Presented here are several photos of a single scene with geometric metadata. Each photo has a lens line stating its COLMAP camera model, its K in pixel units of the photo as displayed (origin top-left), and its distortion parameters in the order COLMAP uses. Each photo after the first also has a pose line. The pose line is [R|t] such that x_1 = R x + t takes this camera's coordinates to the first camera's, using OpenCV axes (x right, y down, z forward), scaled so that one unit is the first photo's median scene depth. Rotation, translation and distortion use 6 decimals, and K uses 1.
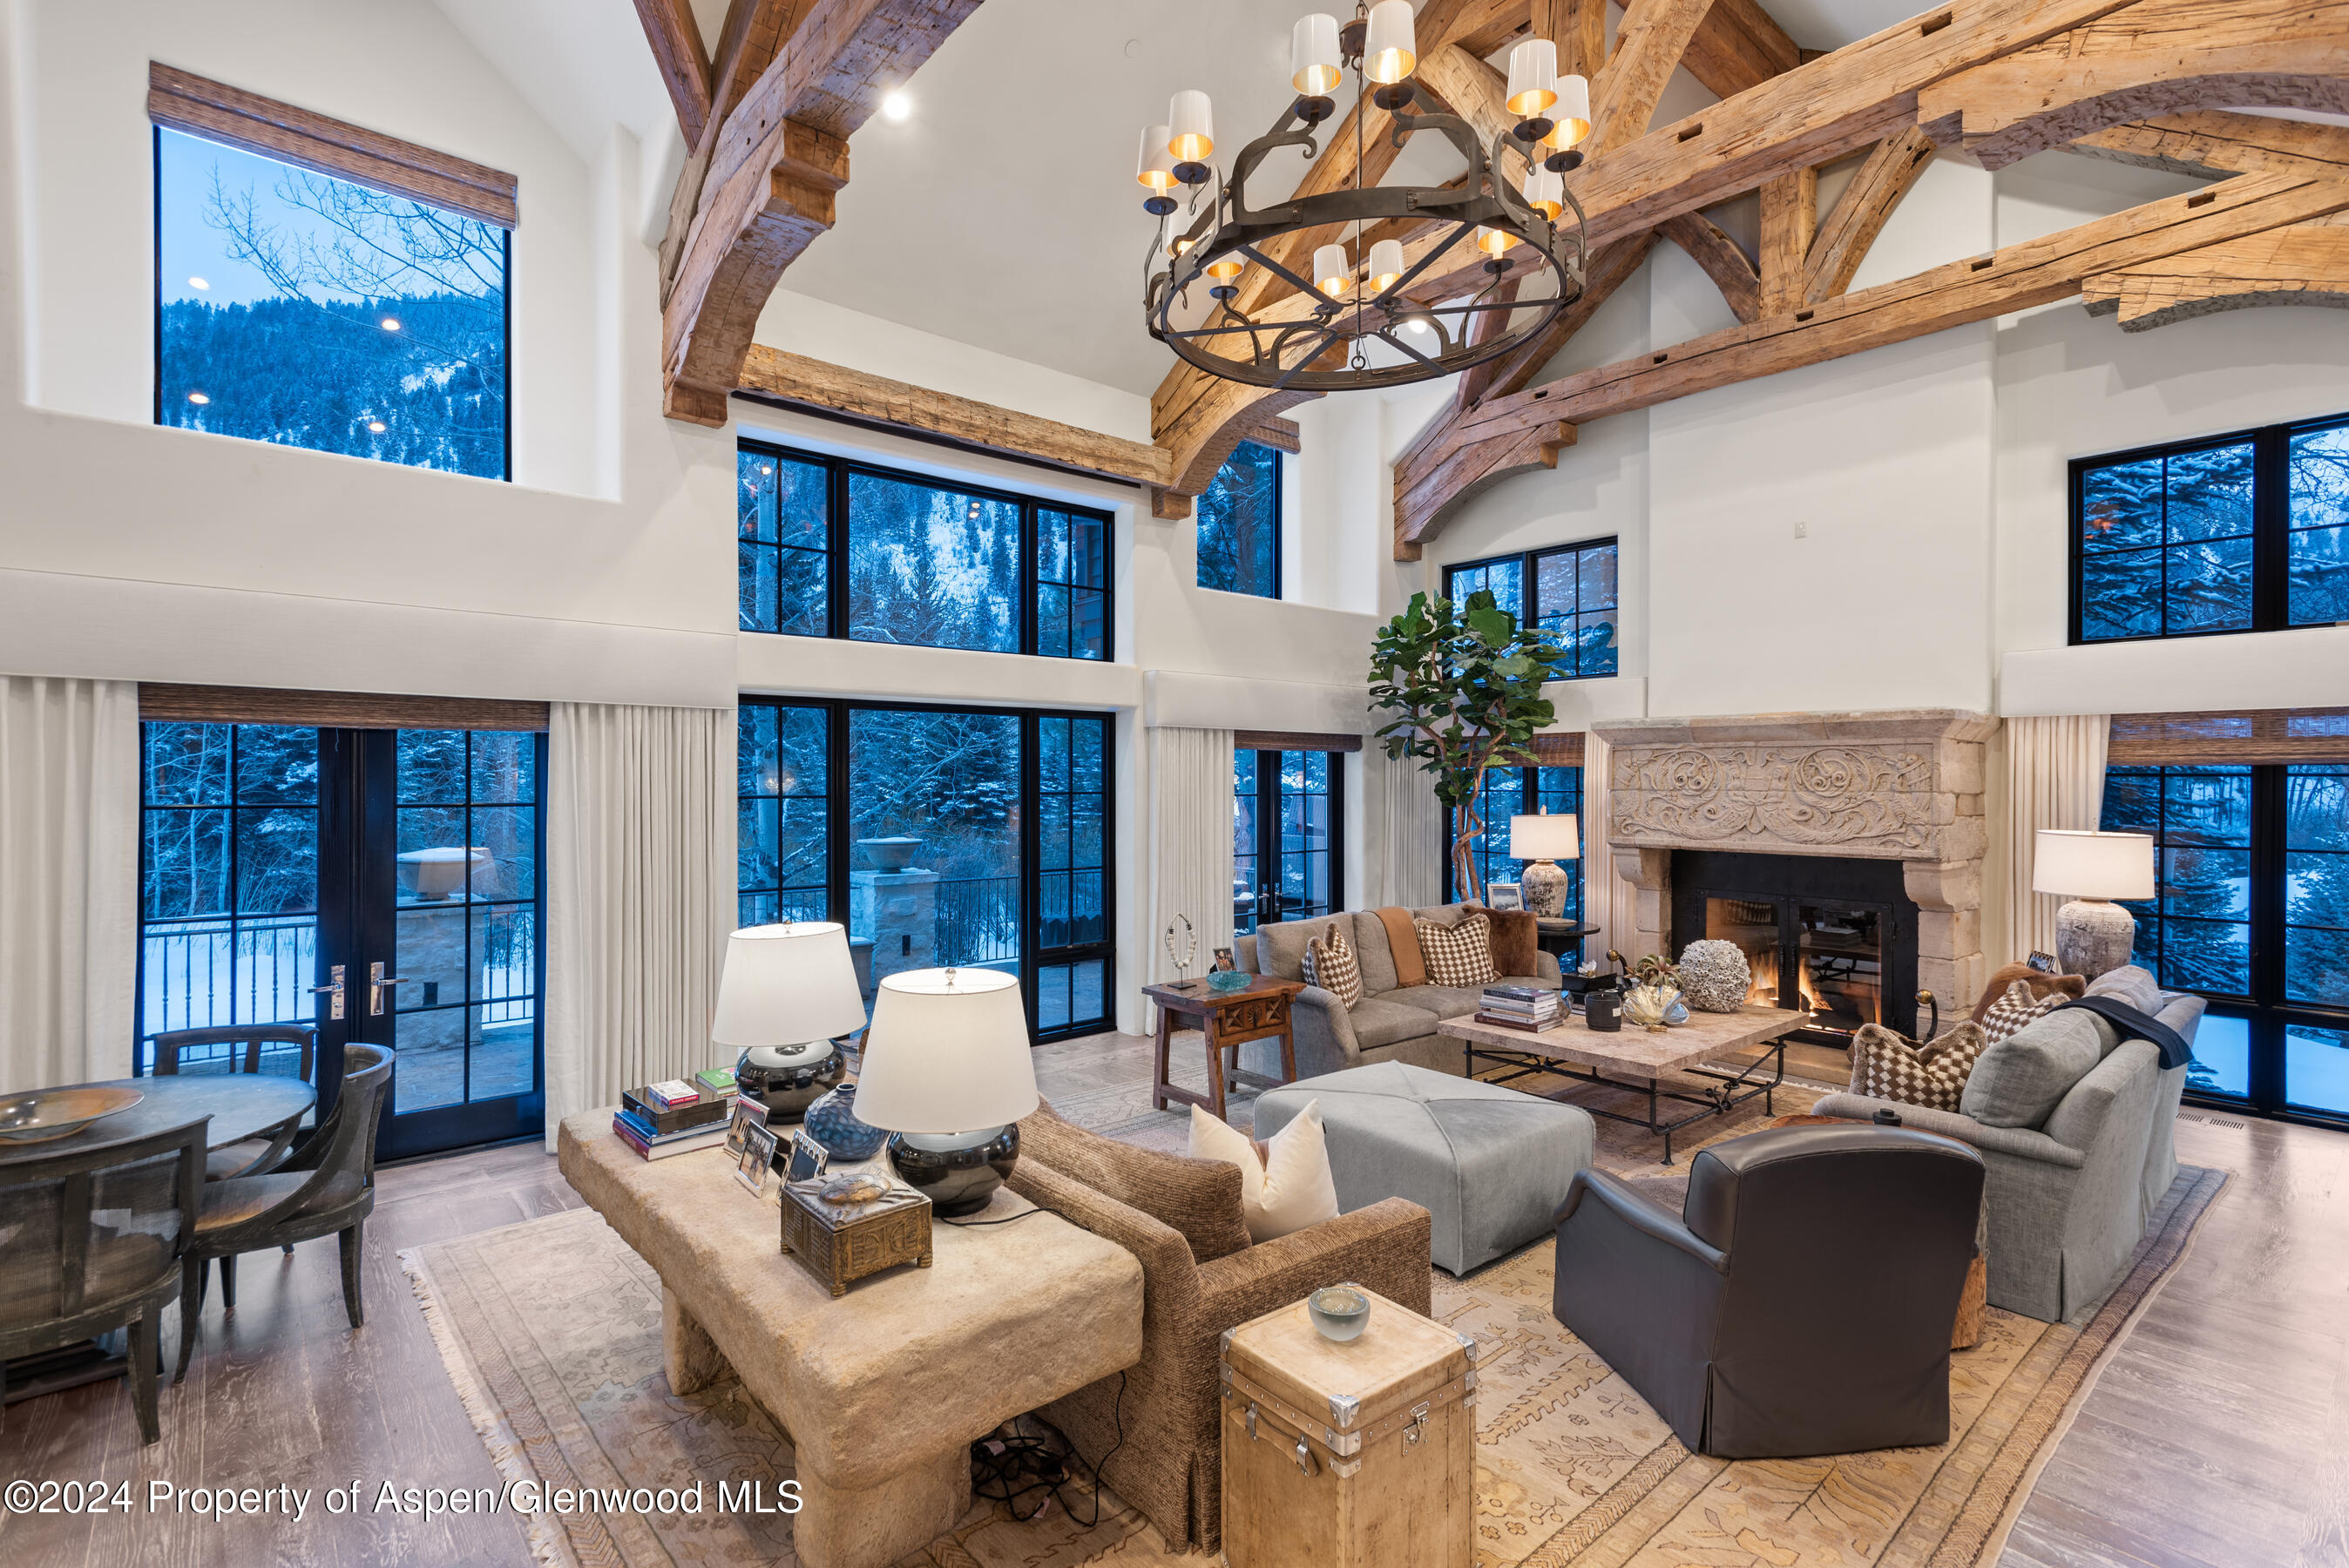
lens RADIAL K [[1127.5, 0, 1224.9], [0, 1127.5, 790.1], [0, 0, 1]] dist [0.003739, -0.001817]
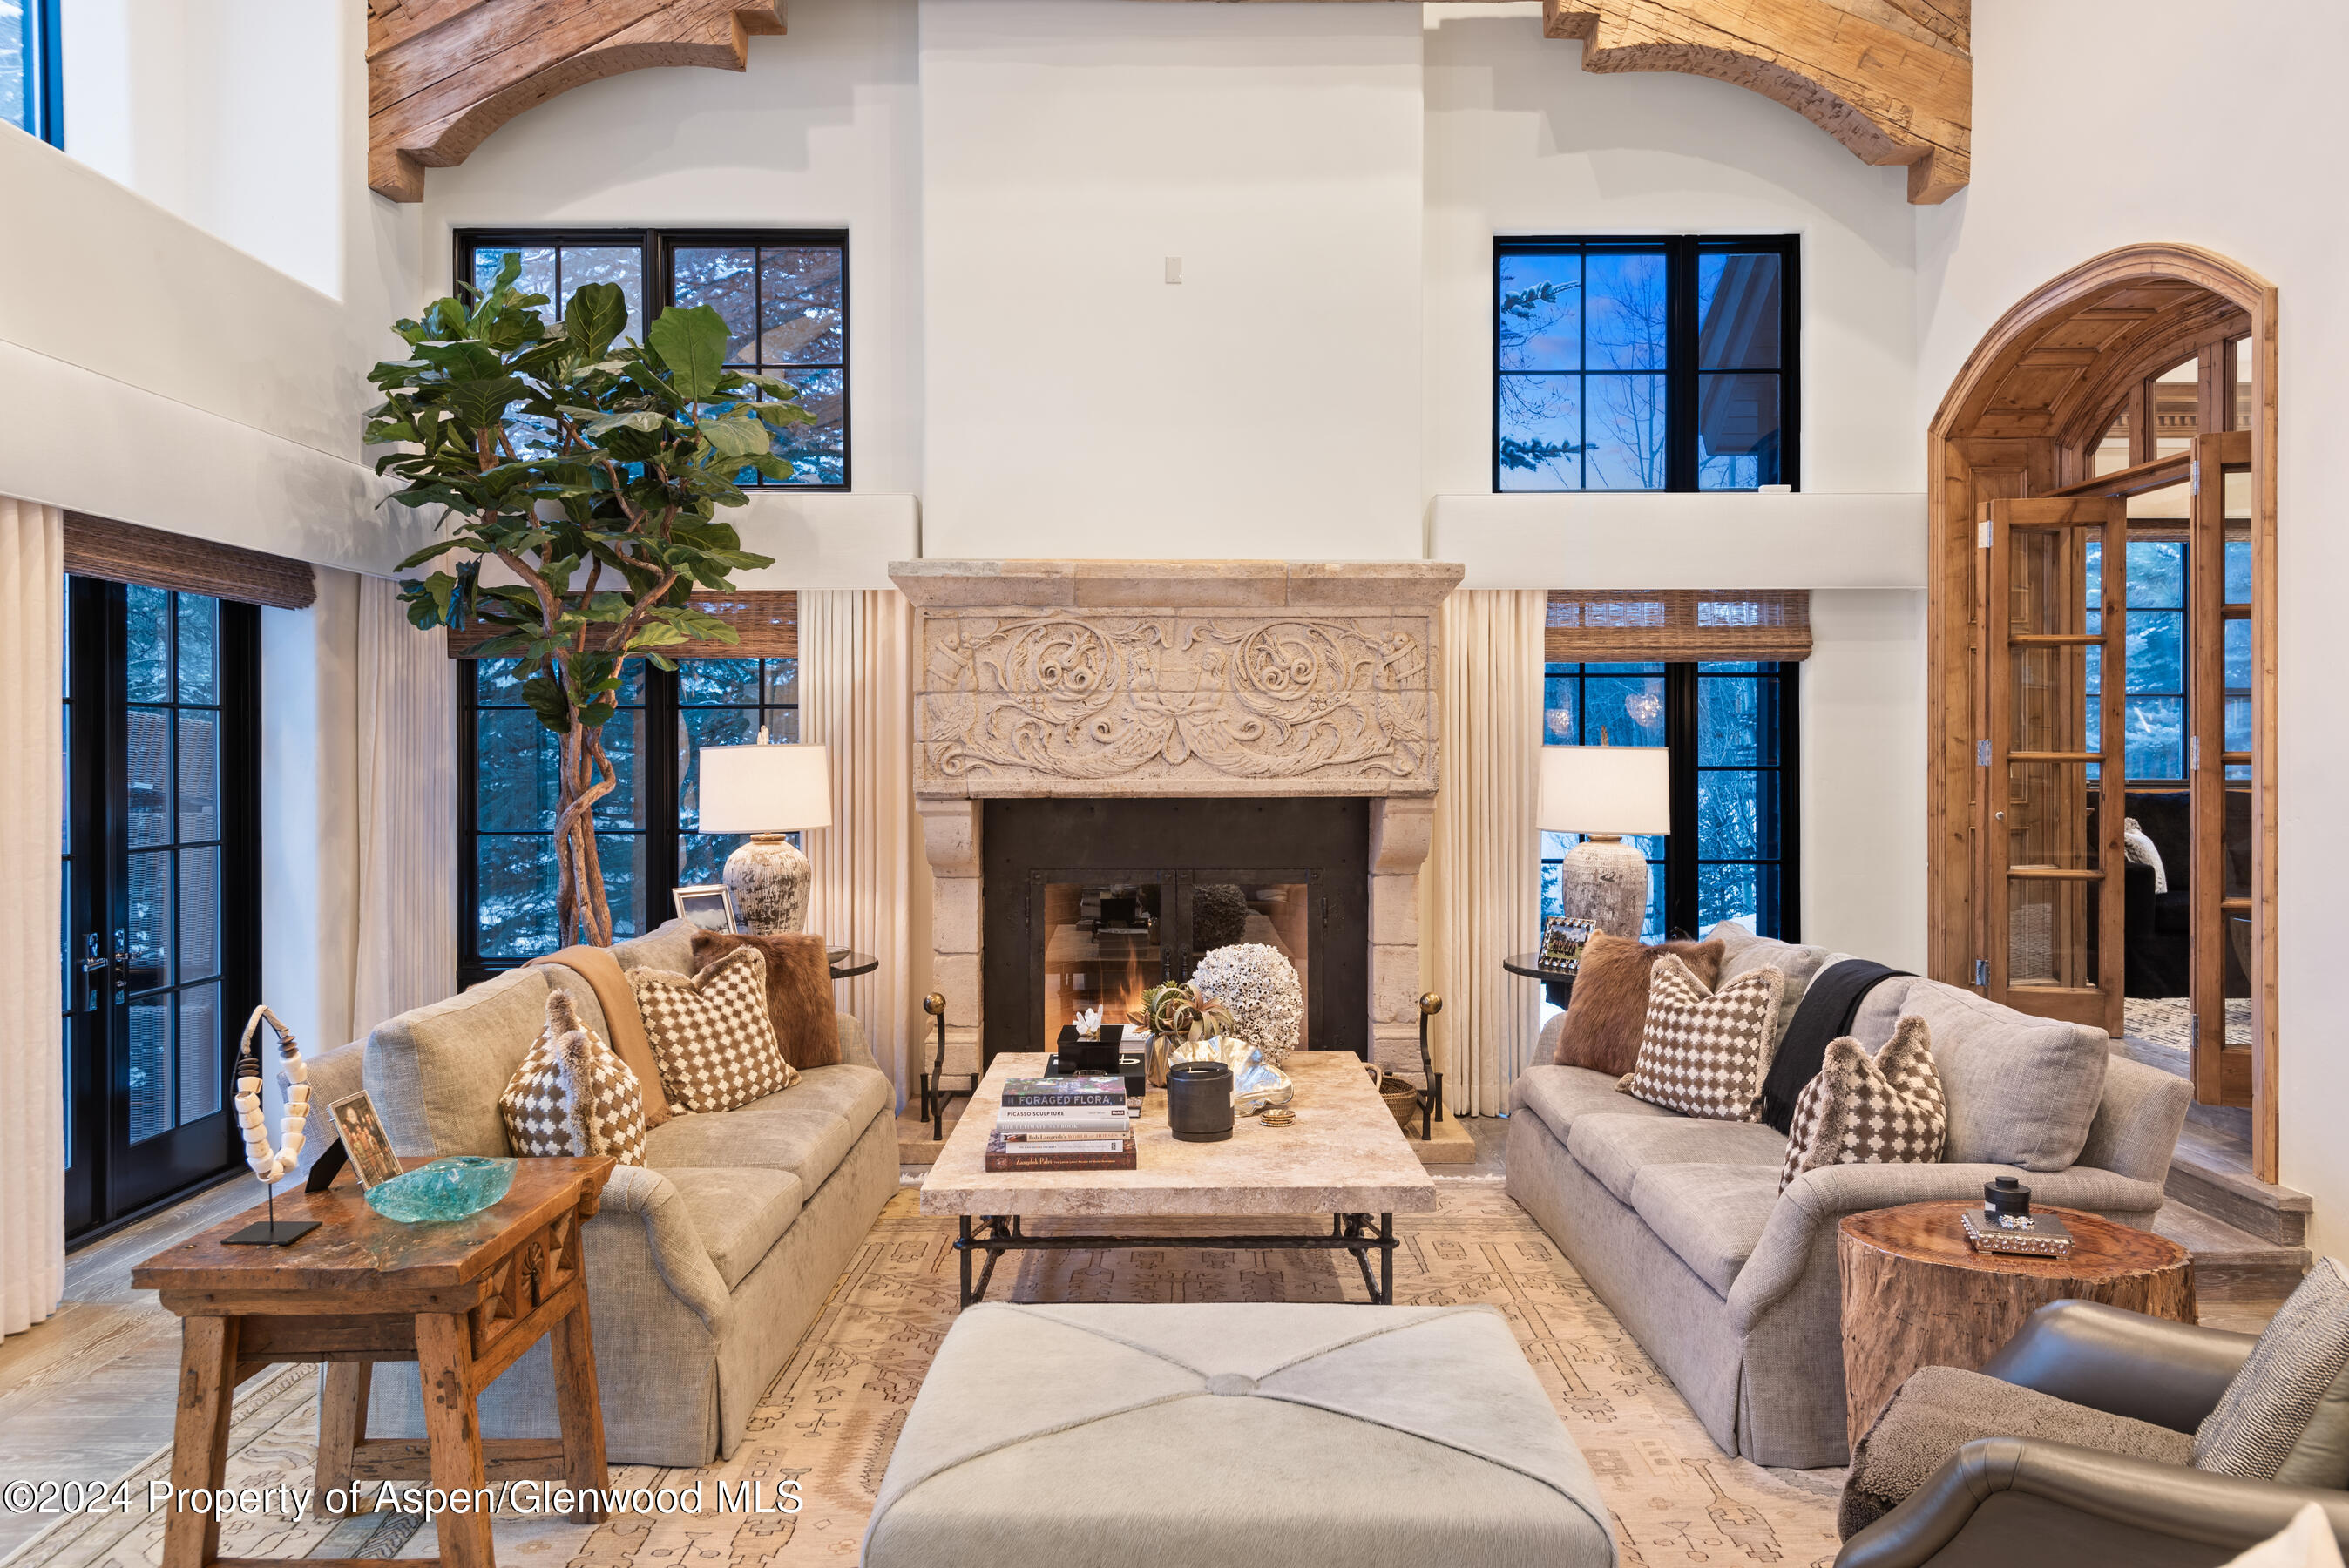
lens RADIAL K [[1701.5, 0, 1172.7], [0, 1701.5, 763.2], [0, 0, 1]] dist [0.022706, -0.001728]
pose [[0.666074, -0.012705, 0.745778, -0.209739], [0.014239, 0.999889, 0.004317, 0.037080], [-0.745750, 0.007744, 0.666181, 0.443320]]
